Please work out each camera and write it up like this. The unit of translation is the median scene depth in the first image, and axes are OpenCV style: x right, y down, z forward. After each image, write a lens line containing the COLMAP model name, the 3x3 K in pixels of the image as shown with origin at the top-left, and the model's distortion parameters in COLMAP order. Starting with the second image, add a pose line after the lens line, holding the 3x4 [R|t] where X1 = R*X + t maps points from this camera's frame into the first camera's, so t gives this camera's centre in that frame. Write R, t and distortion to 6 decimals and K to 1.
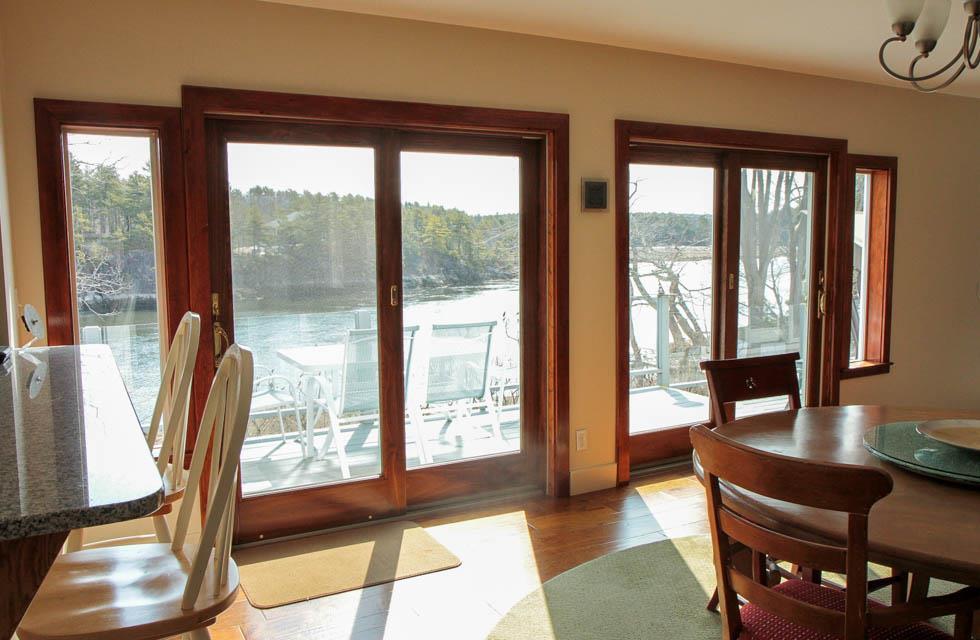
lens RADIAL K [[818.1, 0, 490.0], [0, 818.1, 320.0], [0, 0, 1]] dist [-0.045669, 0.004814]
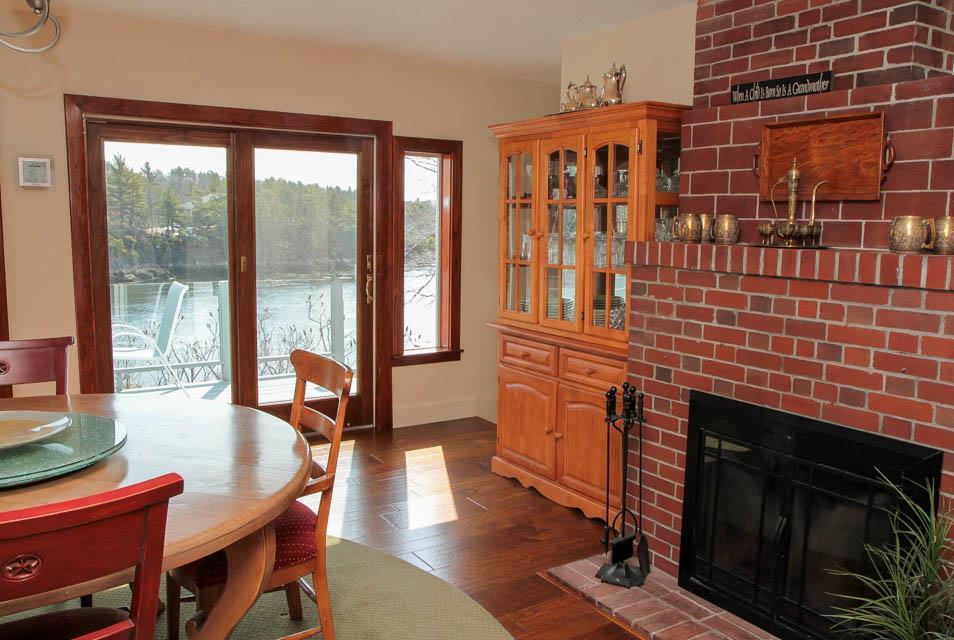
lens RADIAL K [[792.3, 0, 477.0], [0, 792.3, 320.0], [0, 0, 1]] dist [-0.067873, 0.076885]
pose [[0.998207, 0.014940, 0.057963, 0.491361], [-0.016111, 0.999675, 0.019782, -0.003346], [-0.057649, -0.020680, 0.998123, 0.035531]]
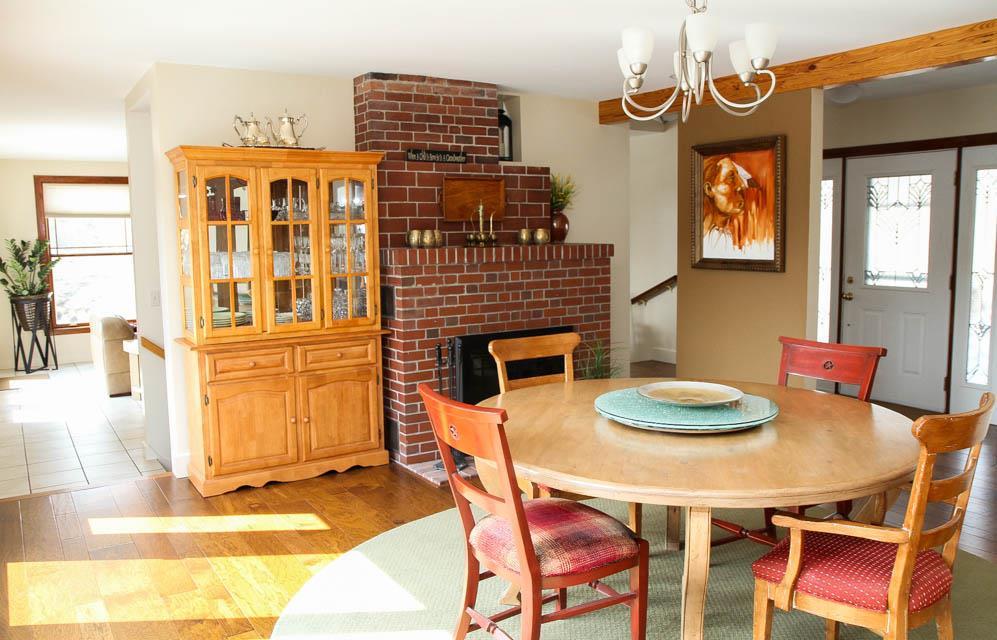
lens RADIAL K [[802.4, 0, 498.5], [0, 802.4, 320.0], [0, 0, 1]] dist [-0.060997, 0.006538]
pose [[-0.068131, -0.104892, 0.992147, -0.267582], [0.119839, 0.986397, 0.112513, -0.064799], [-0.990453, 0.126564, -0.054634, 0.593416]]
